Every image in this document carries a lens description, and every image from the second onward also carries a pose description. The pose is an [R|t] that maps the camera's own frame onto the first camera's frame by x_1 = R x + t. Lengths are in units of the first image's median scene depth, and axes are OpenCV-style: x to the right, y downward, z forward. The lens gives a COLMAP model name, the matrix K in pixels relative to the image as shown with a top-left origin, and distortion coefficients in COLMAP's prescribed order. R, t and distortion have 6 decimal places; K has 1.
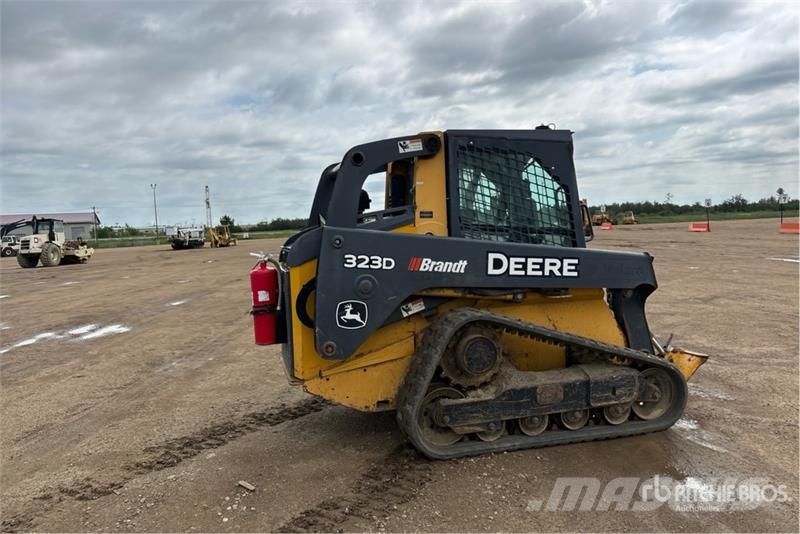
lens RADIAL K [[641.1, 0, 400.9], [0, 641.1, 248.8], [0, 0, 1]] dist [0.009546, -0.002747]
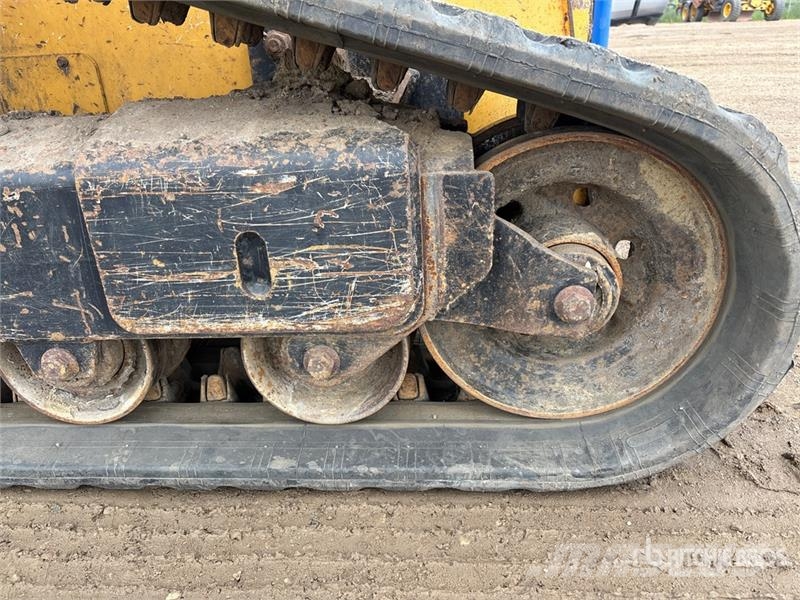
lens RADIAL K [[616.7, 0, 400.0], [0, 616.7, 300.0], [0, 0, 1]] dist [0.104613, -0.138456]
pose [[0.941844, 0.128014, -0.310711, 0.406674], [0.006921, 0.917015, 0.398793, 0.161828], [0.335978, -0.377751, 0.862800, 0.844849]]
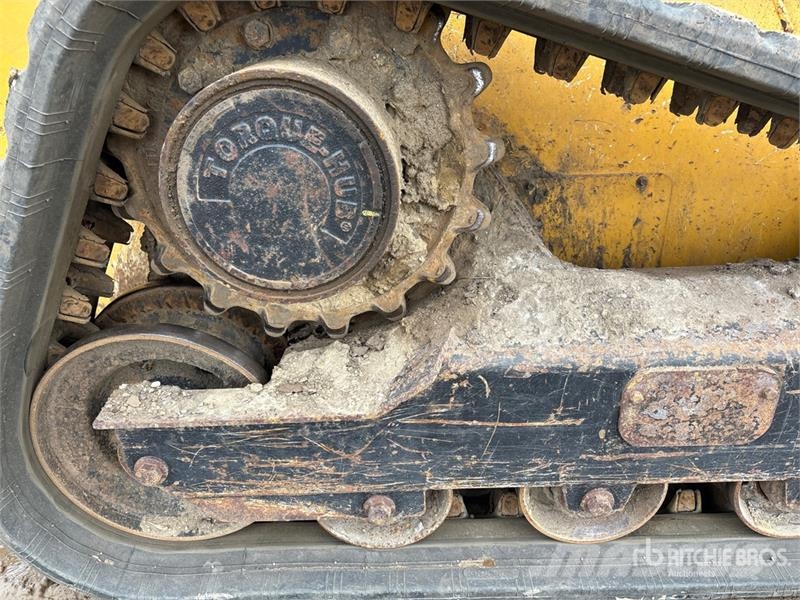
lens RADIAL K [[617.6, 0, 400.0], [0, 617.6, 300.0], [0, 0, 1]] dist [0.020344, 0.000091]
pose [[0.959973, 0.129398, -0.248411, 0.177131], [-0.007794, 0.898886, 0.438113, 0.107739], [0.279984, -0.418640, 0.863915, 0.777484]]
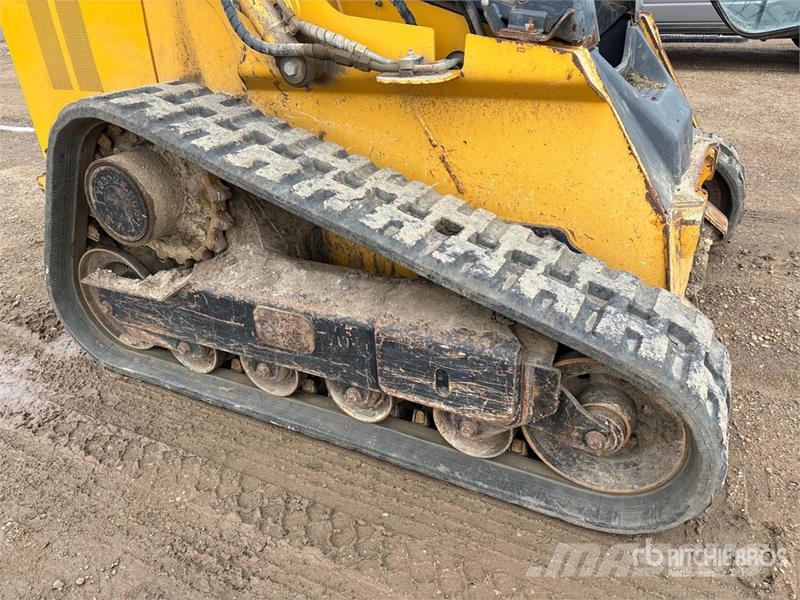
lens RADIAL K [[617.6, 0, 400.0], [0, 617.6, 300.0], [0, 0, 1]] dist [0.020344, 0.000091]
pose [[0.727179, 0.328848, -0.602553, 0.491653], [0.008228, 0.873545, 0.486674, 0.014964], [0.686399, -0.358857, 0.632517, 0.760680]]
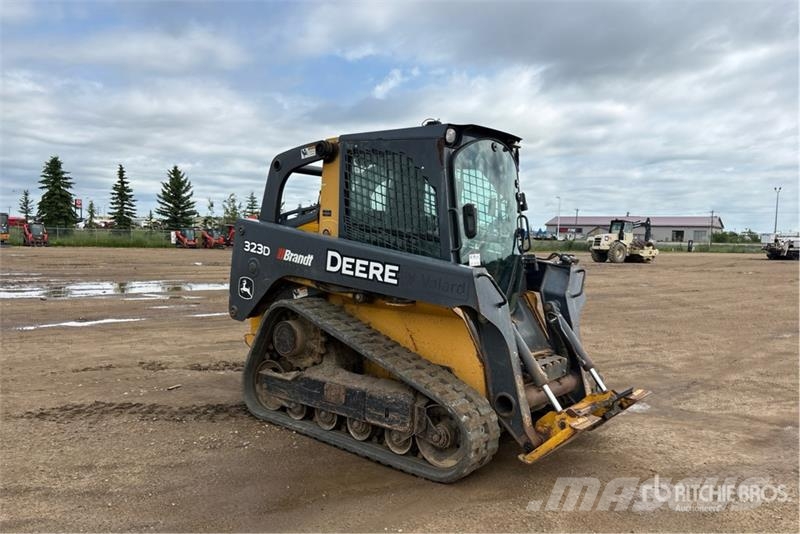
lens RADIAL K [[631.8, 0, 400.0], [0, 631.8, 267.0], [0, 0, 1]] dist [0.040592, -0.003168]
pose [[0.549429, 0.098811, -0.829677, 1.032332], [-0.080538, 0.994622, 0.065122, -0.042081], [0.831650, 0.031040, 0.554432, 0.498526]]
